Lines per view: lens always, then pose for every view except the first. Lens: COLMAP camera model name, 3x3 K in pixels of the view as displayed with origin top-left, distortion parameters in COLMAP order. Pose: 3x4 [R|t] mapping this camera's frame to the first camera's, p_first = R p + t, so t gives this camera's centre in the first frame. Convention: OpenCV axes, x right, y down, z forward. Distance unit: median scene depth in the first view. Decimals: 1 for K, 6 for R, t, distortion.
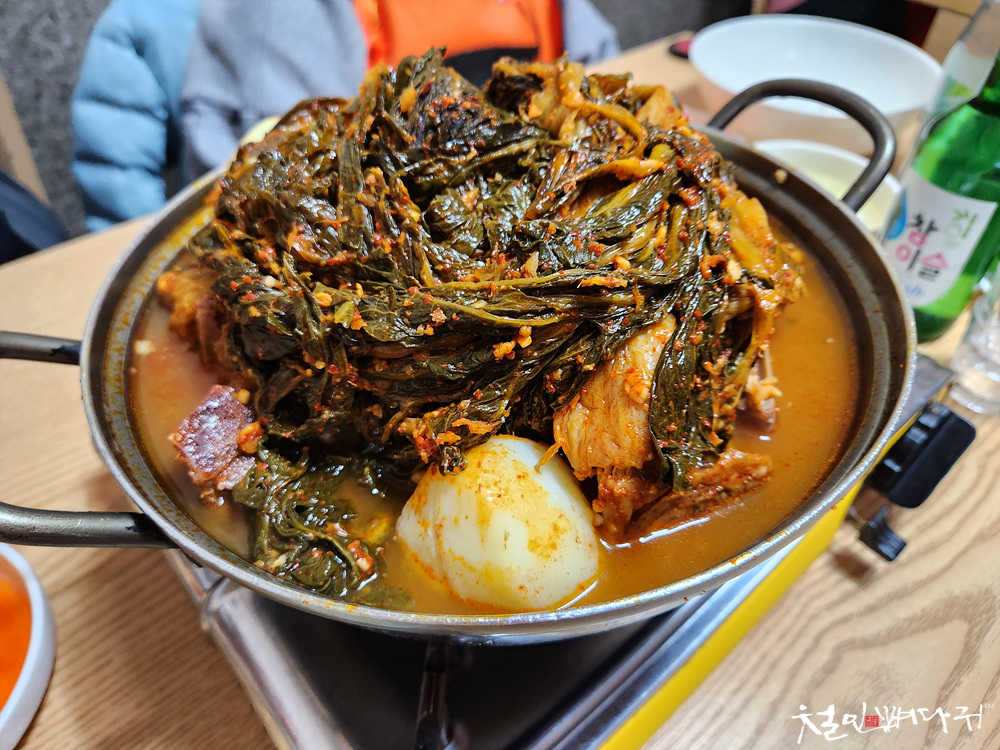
lens RADIAL K [[725.6, 0, 500.0], [0, 725.6, 375.0], [0, 0, 1]] dist [-0.022266, -0.001958]
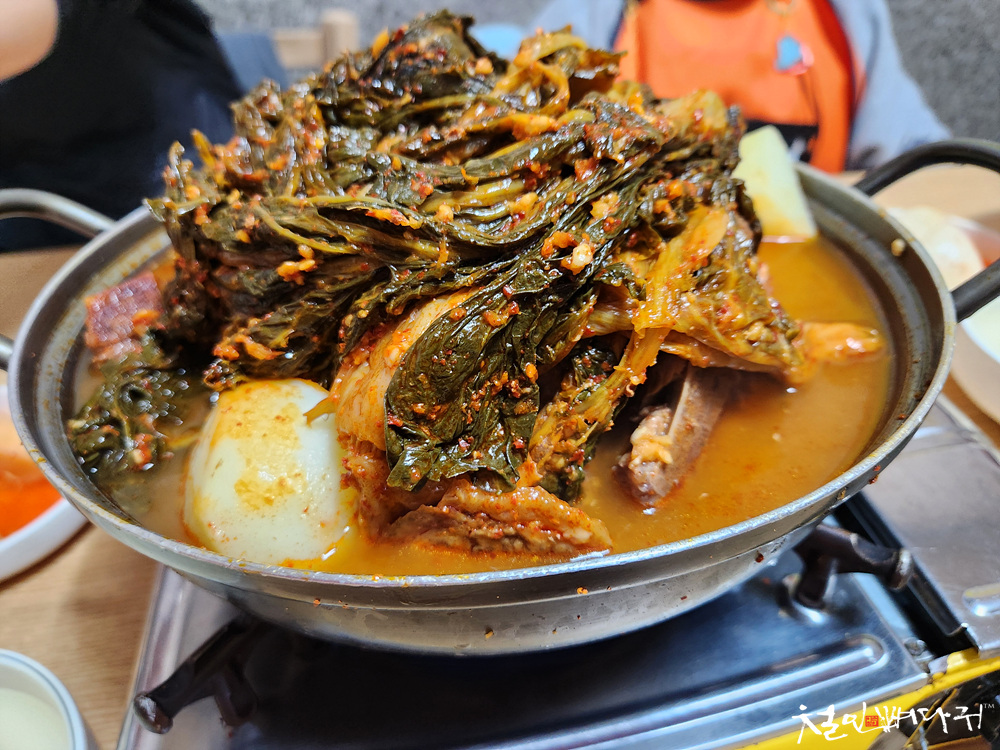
lens RADIAL K [[707.5, 0, 500.0], [0, 707.5, 375.0], [0, 0, 1]] dist [0.002221, -0.002276]
pose [[0.862628, 0.278718, -0.422125, 0.596532], [-0.329592, 0.942741, -0.051066, 0.044123], [0.383722, 0.183180, 0.905098, 0.296284]]
